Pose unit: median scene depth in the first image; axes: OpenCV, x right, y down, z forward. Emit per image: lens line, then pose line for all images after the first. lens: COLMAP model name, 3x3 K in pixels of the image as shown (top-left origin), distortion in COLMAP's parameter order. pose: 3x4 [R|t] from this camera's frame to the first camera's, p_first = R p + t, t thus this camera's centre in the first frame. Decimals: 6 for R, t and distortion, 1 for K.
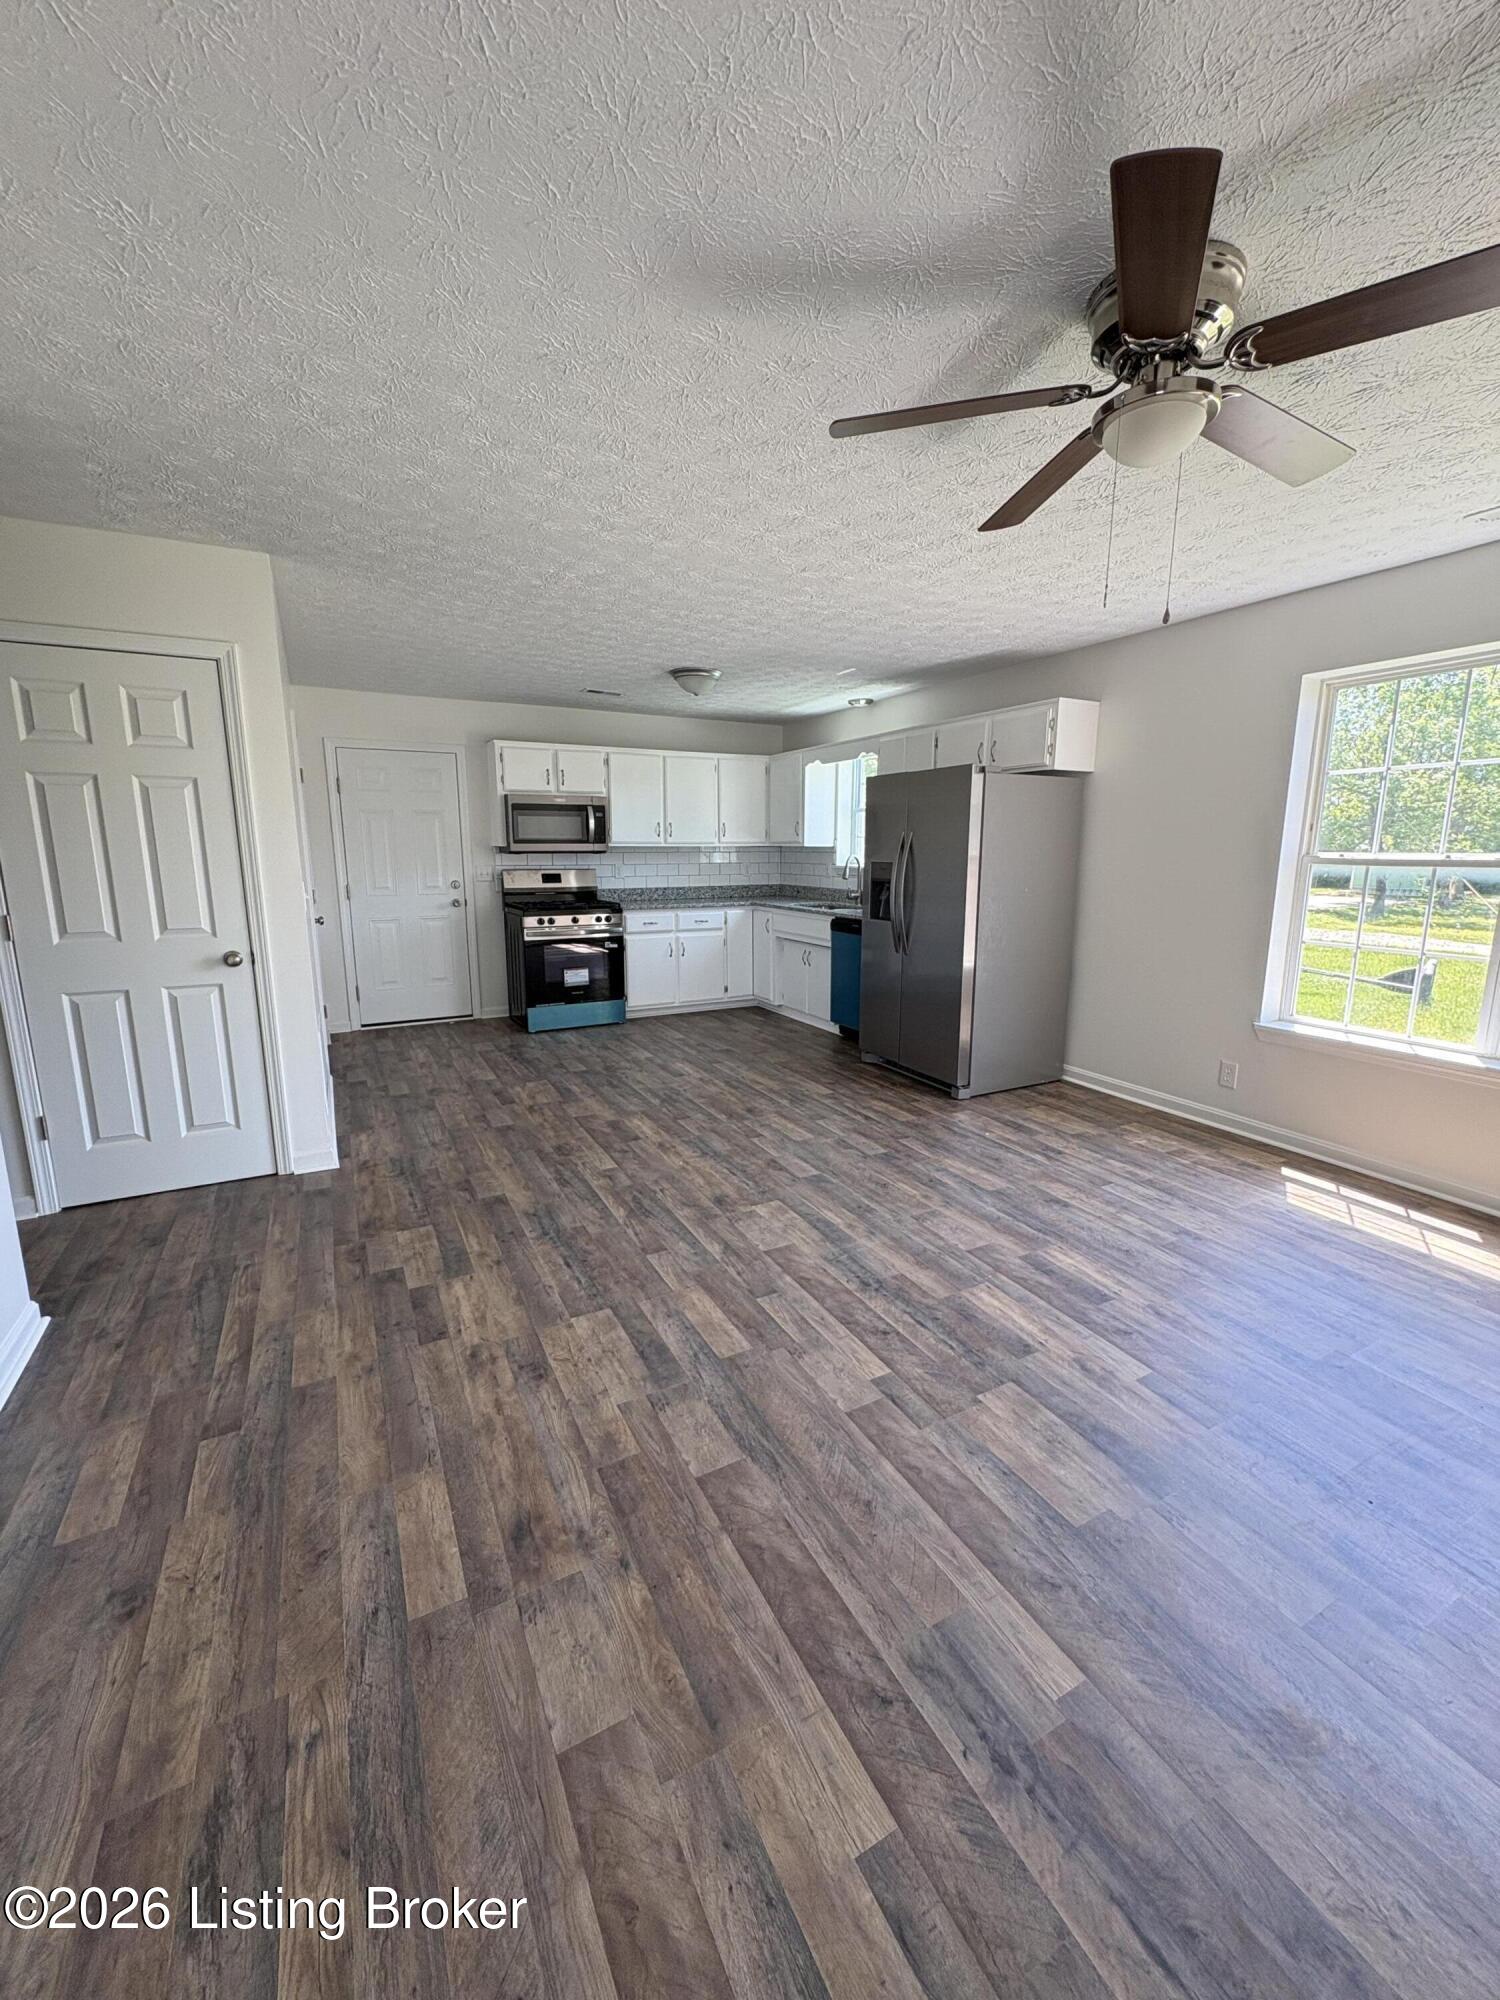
lens RADIAL K [[796.0, 0, 746.4], [0, 796.0, 1004.2], [0, 0, 1]] dist [-0.000377, -0.000298]
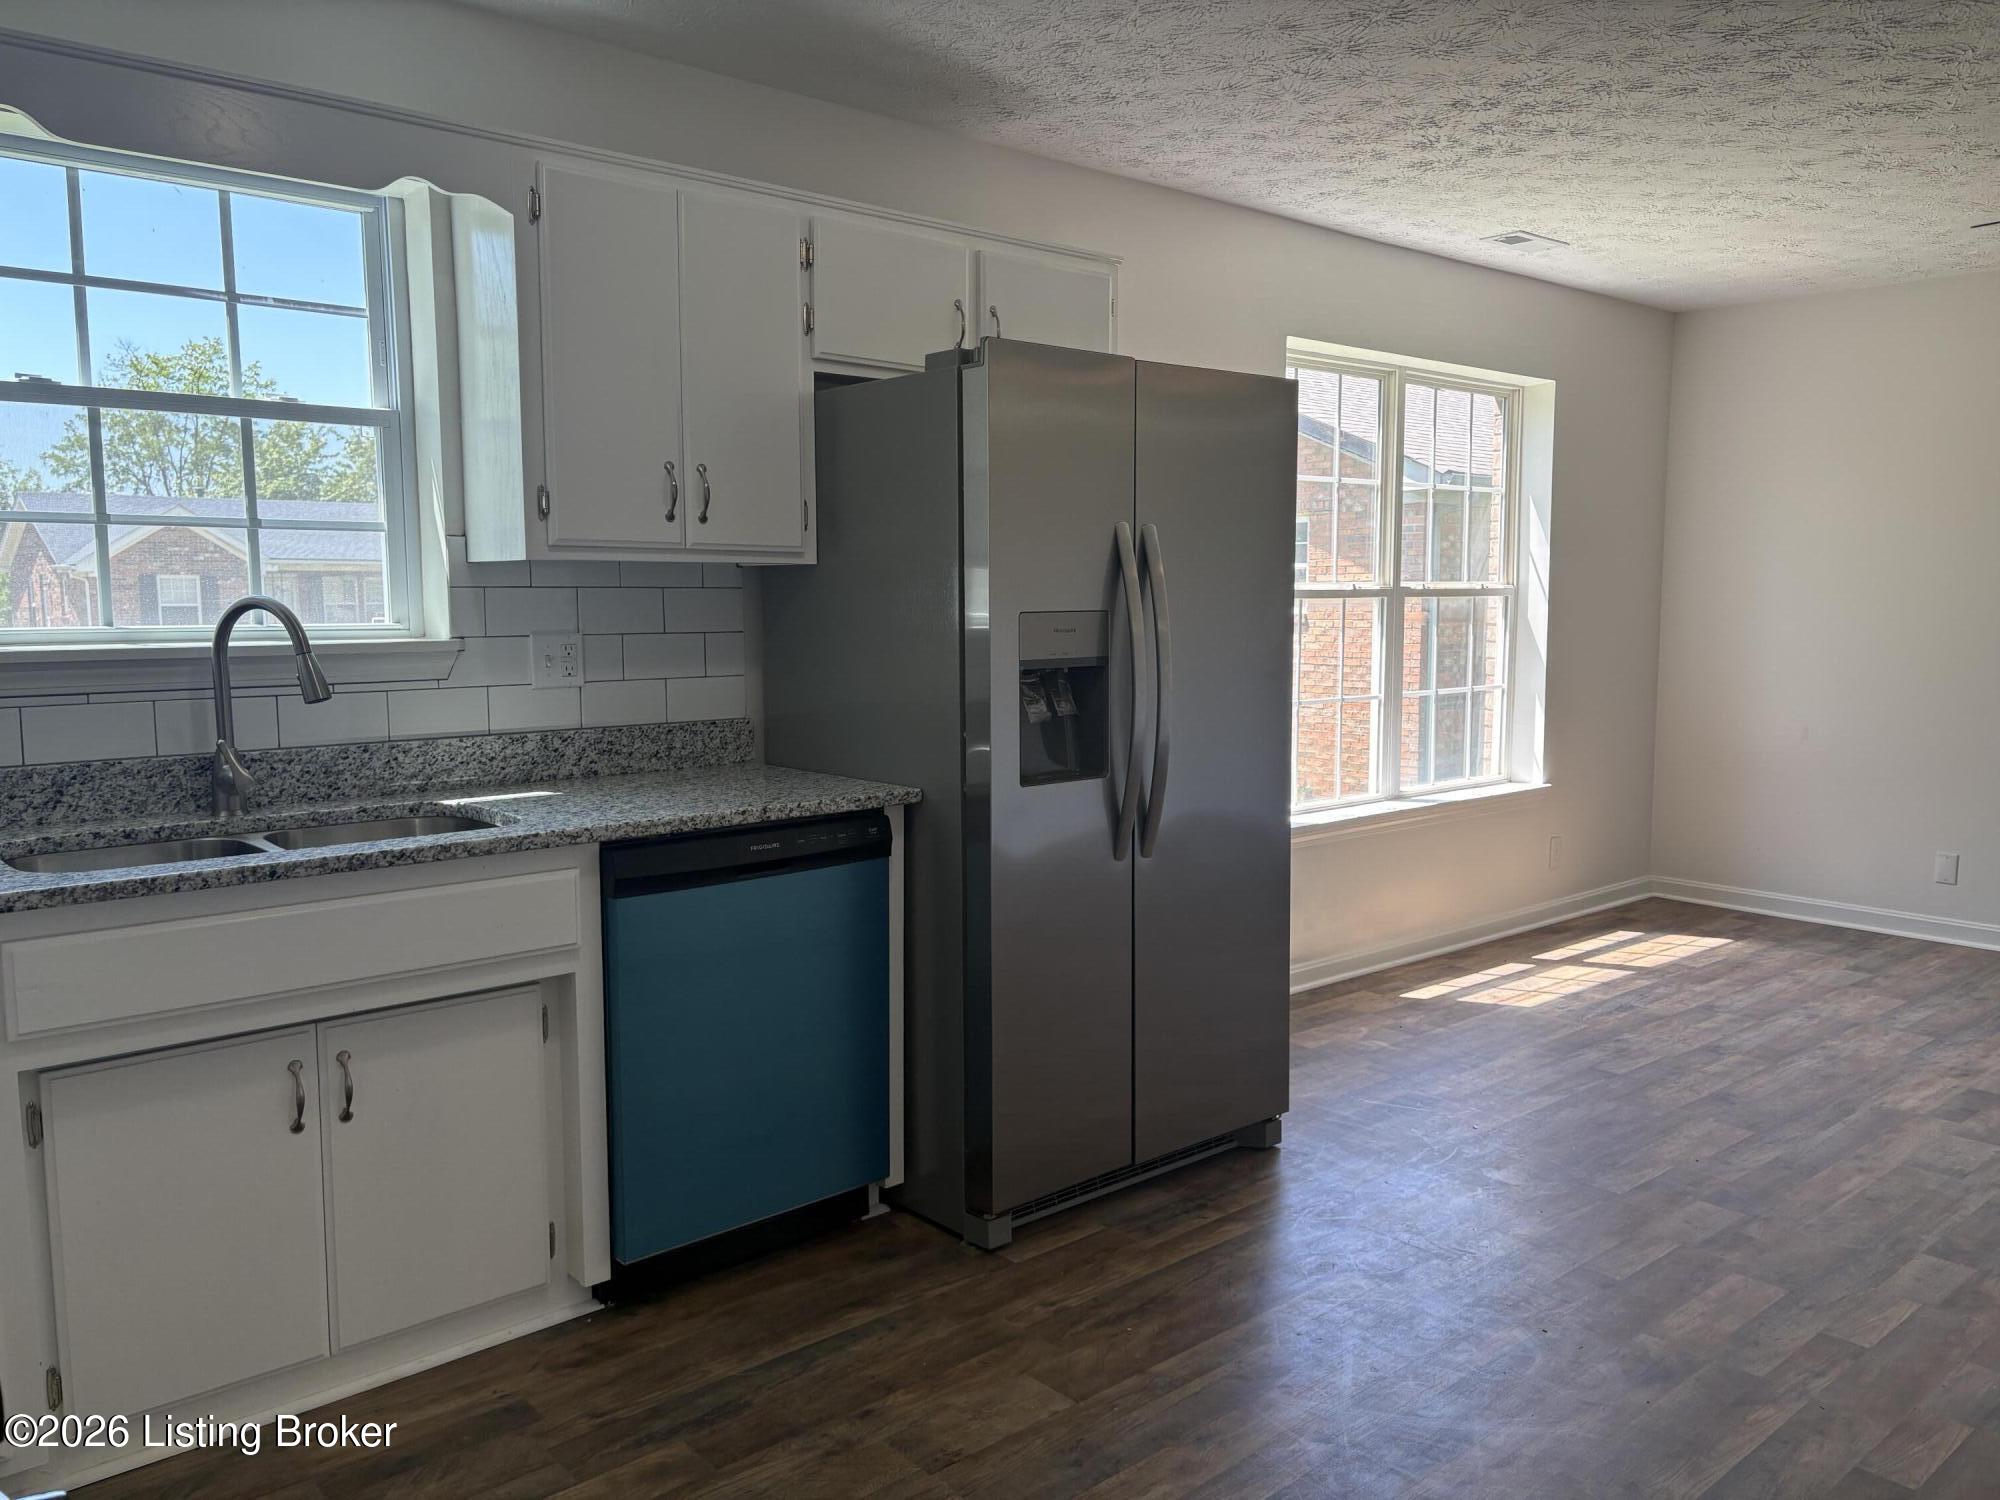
lens RADIAL K [[1511.0, 0, 1018.6], [0, 1511.0, 750.8], [0, 0, 1]] dist [0.039839, -0.032582]
pose [[-0.233731, -0.099672, 0.967179, -0.640154], [0.192250, 0.970355, 0.146459, -0.315393], [-0.953105, 0.220172, -0.207640, 1.688830]]
